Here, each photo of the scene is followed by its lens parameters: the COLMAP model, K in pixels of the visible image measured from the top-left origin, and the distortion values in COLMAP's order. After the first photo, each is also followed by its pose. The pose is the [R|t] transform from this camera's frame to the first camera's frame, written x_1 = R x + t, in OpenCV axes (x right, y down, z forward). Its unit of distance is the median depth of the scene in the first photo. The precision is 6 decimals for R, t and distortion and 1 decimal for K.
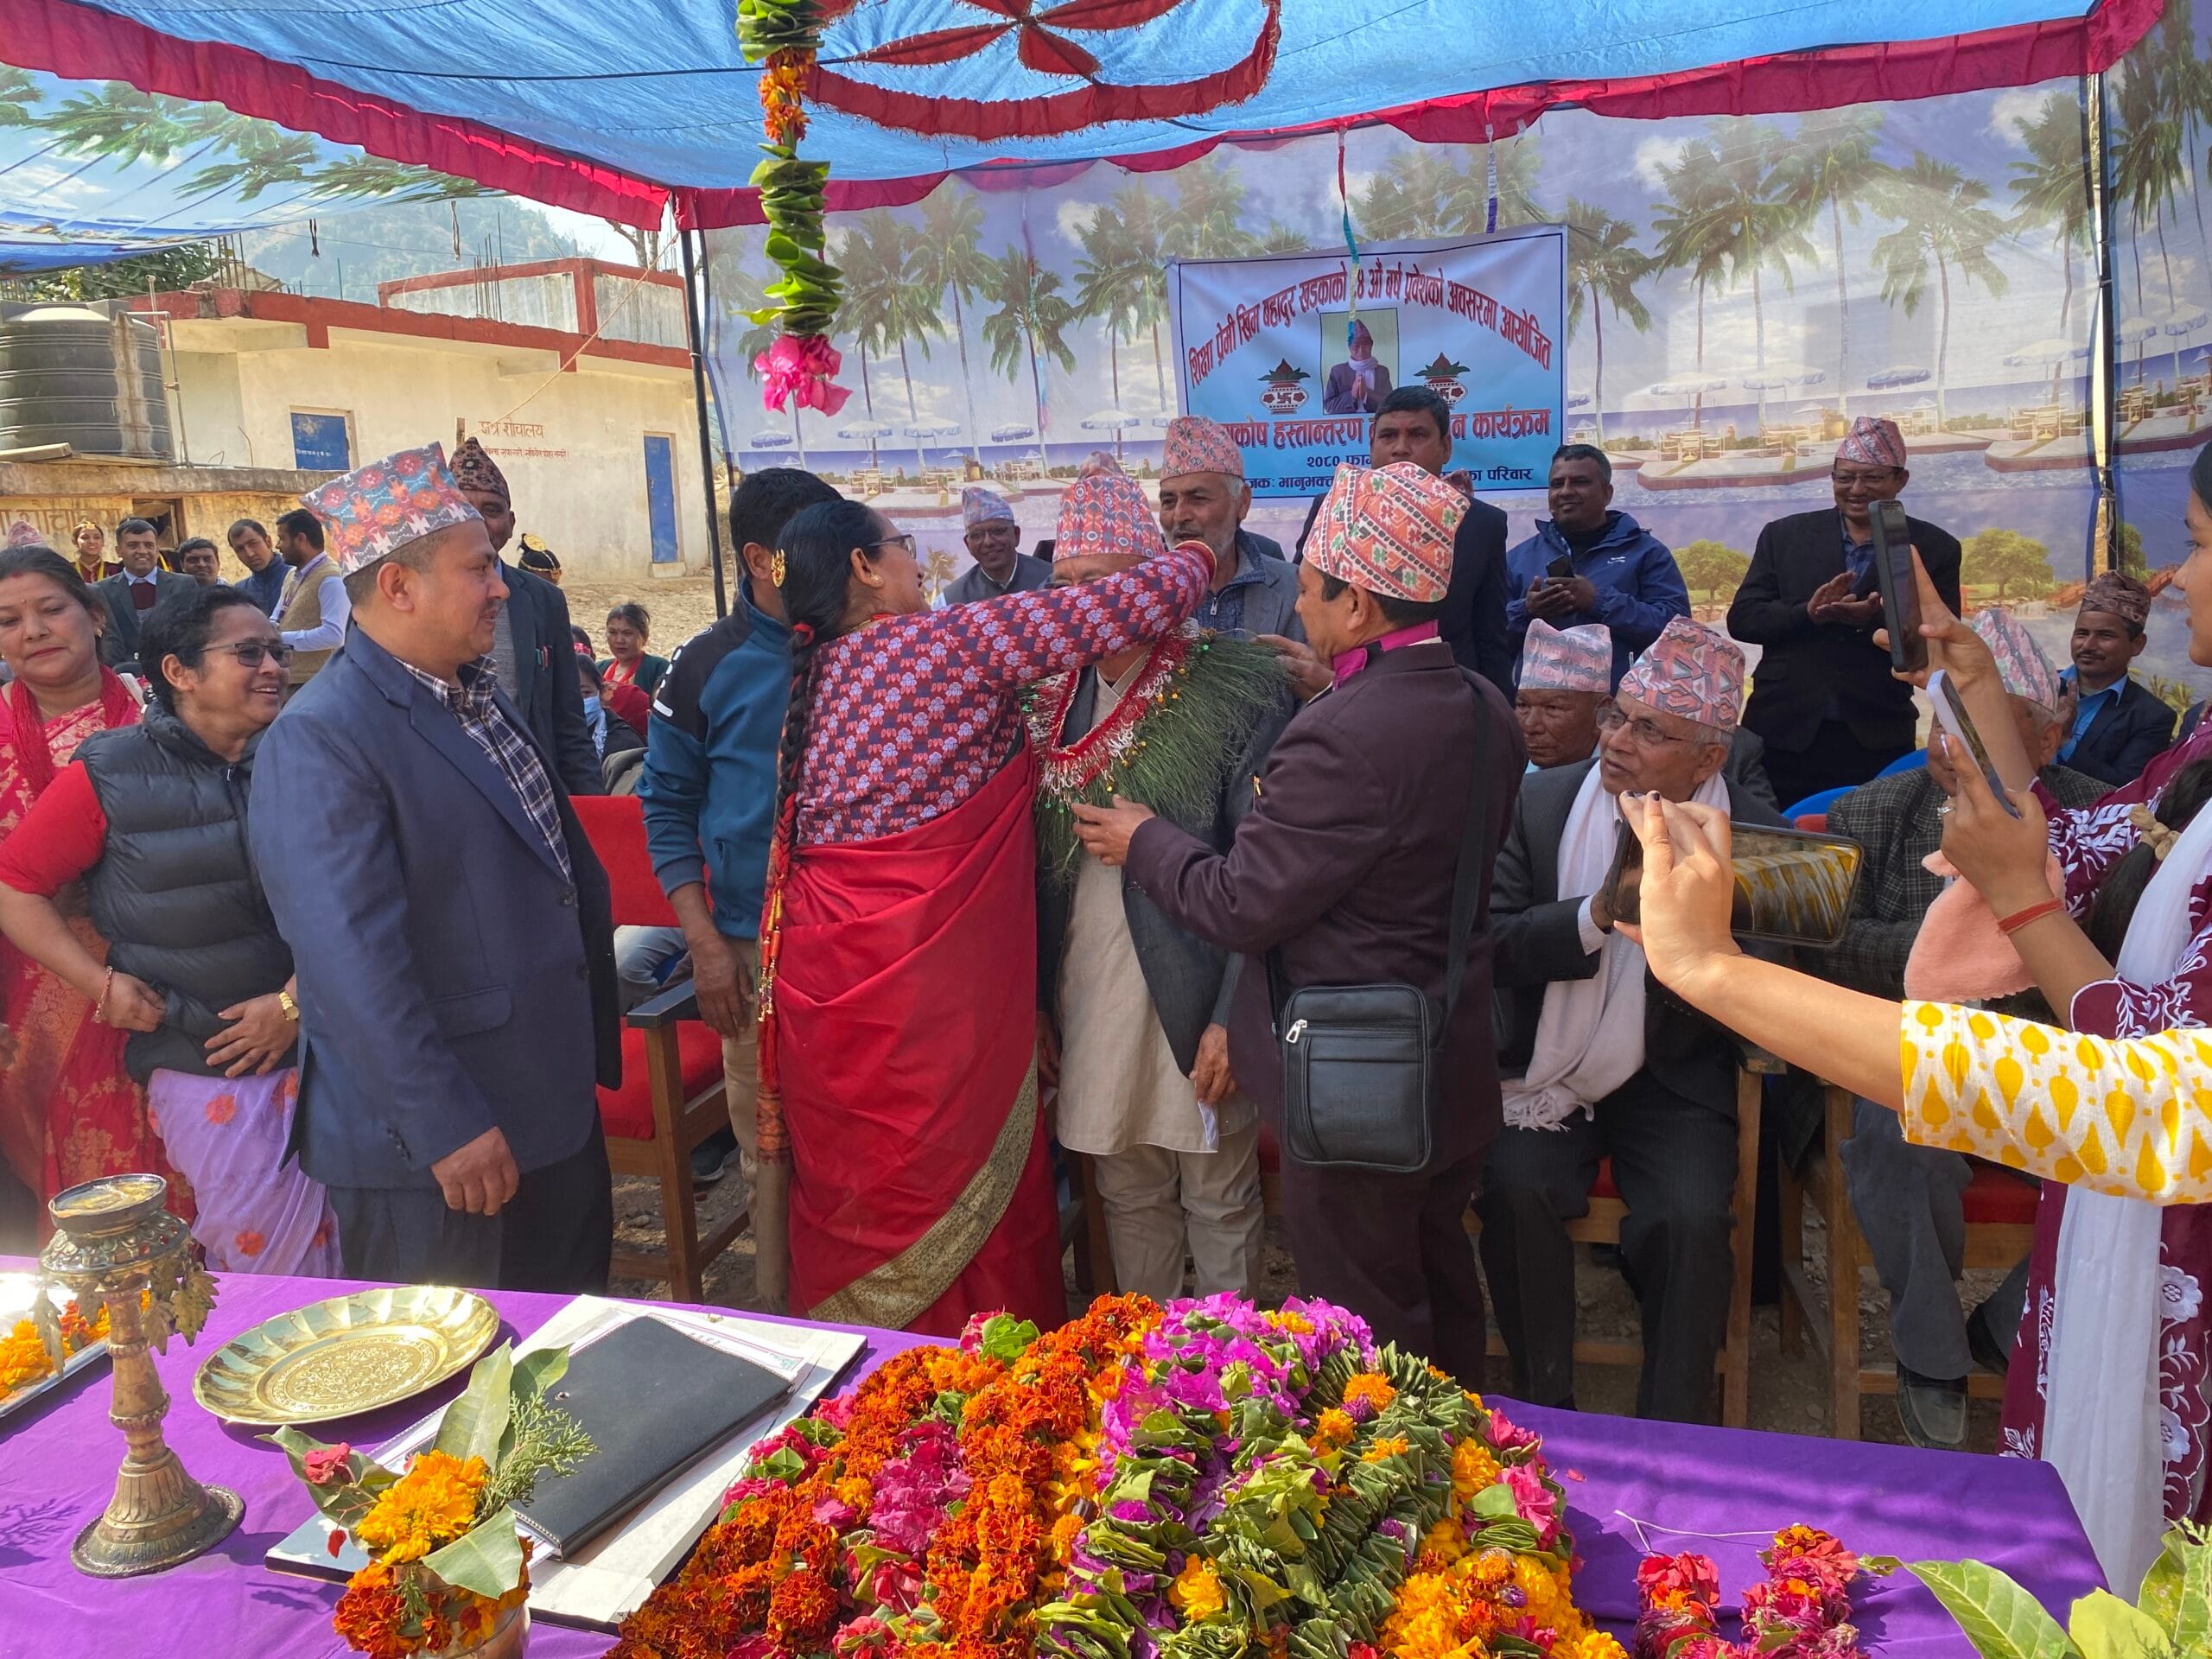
lens RADIAL K [[1754.5, 0, 1110.8], [0, 1754.5, 837.4], [0, 0, 1]] dist [0.022823, -0.021444]
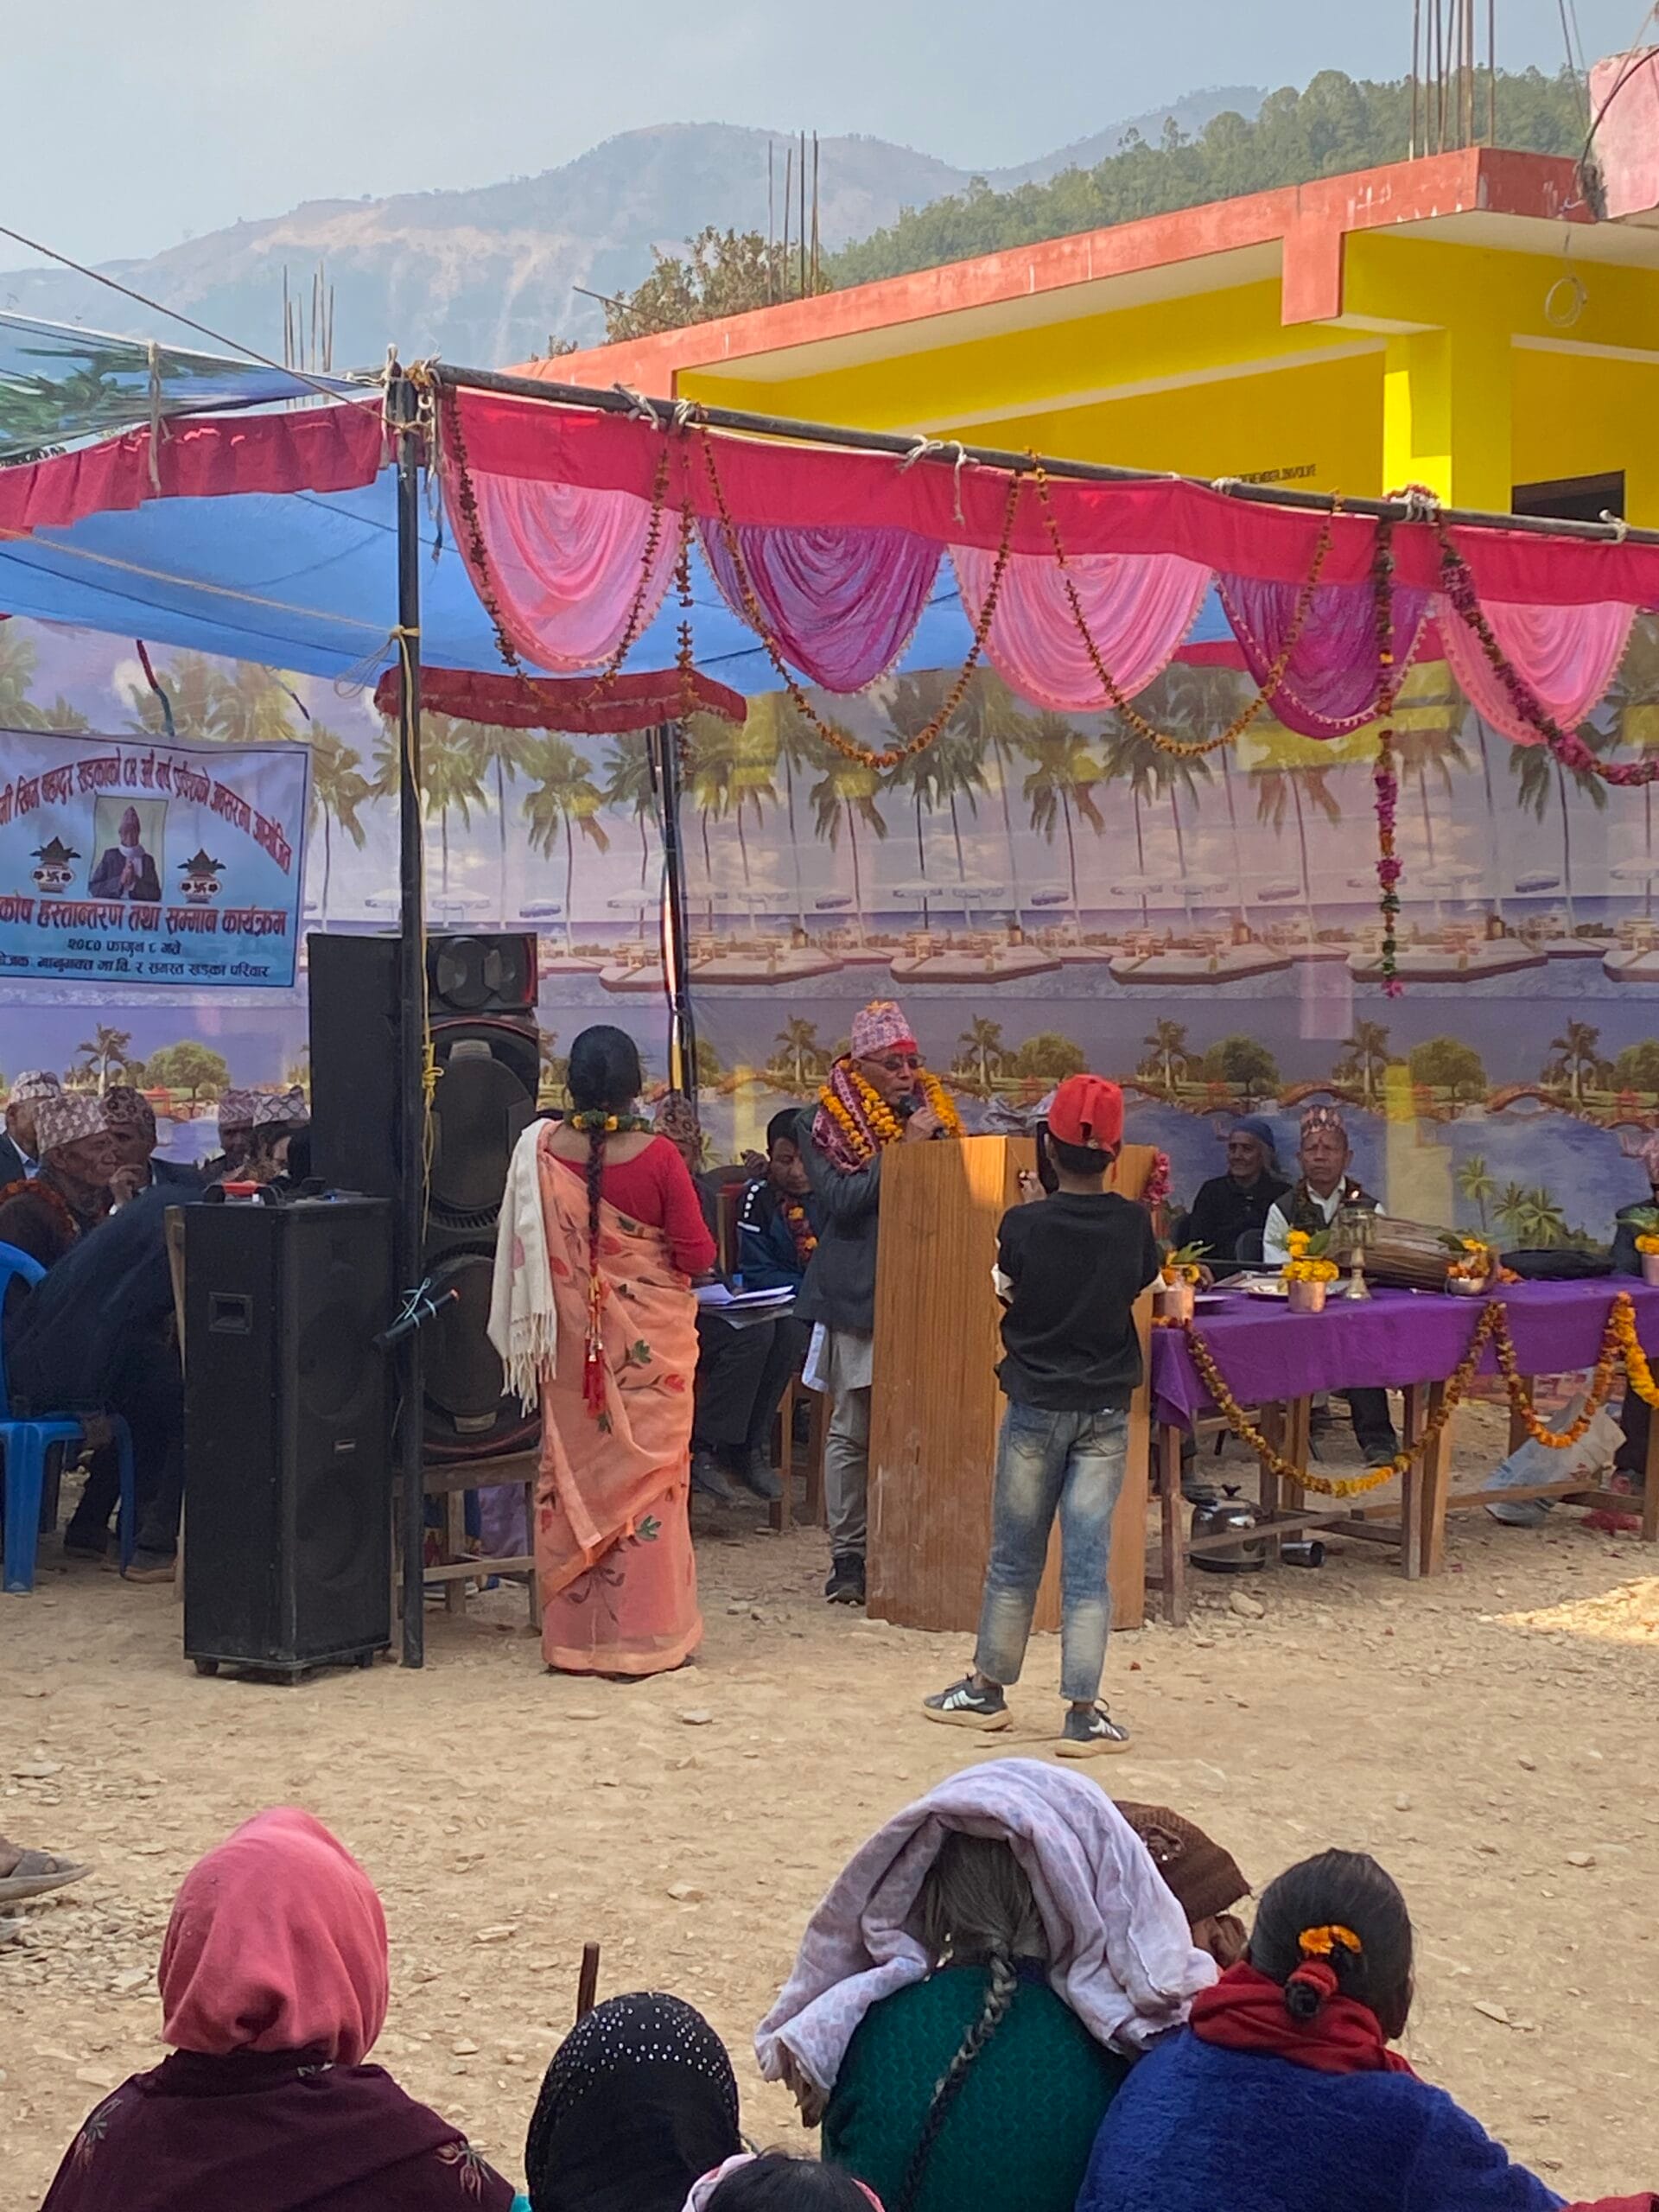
lens RADIAL K [[4128.6, 0, 821.0], [0, 4128.6, 1100.2], [0, 0, 1]] dist [-0.034866, 0.000000]
pose [[0.449299, 0.015057, 0.893254, -1.814371], [0.122268, 0.989413, -0.078178, 0.099153], [-0.884975, 0.144342, 0.442702, -0.352070]]
